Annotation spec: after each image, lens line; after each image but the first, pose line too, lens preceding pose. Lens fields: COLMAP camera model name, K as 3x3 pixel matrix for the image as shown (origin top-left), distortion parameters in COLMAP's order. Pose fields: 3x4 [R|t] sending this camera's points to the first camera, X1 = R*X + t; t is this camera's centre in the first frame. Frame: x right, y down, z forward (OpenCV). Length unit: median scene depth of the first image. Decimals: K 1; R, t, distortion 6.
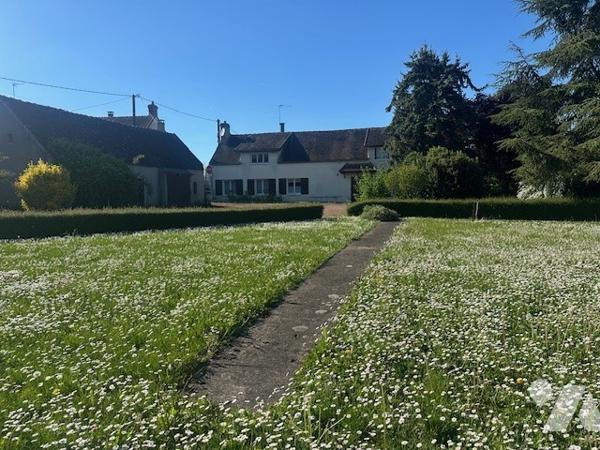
lens RADIAL K [[404.0, 0, 300.0], [0, 404.0, 225.0], [0, 0, 1]] dist [0.083133, -0.101936]
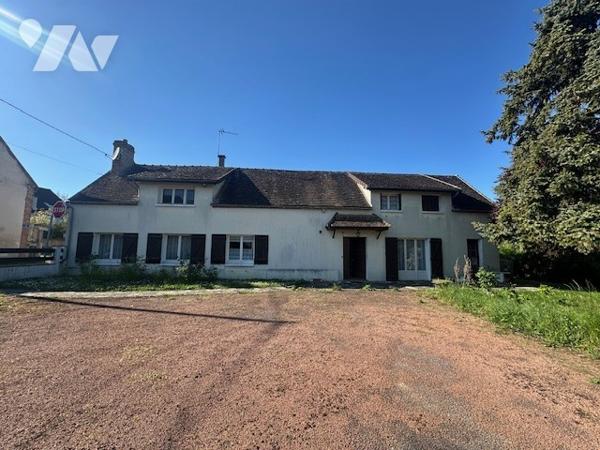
lens RADIAL K [[241.1, 0, 301.0], [0, 241.1, 216.9], [0, 0, 1]] dist [-0.000406, -0.000026]
pose [[0.946853, 0.062001, 0.315635, -0.043093], [0.002387, 0.979867, -0.199638, -0.072602], [-0.321658, 0.189782, 0.927642, 0.655958]]
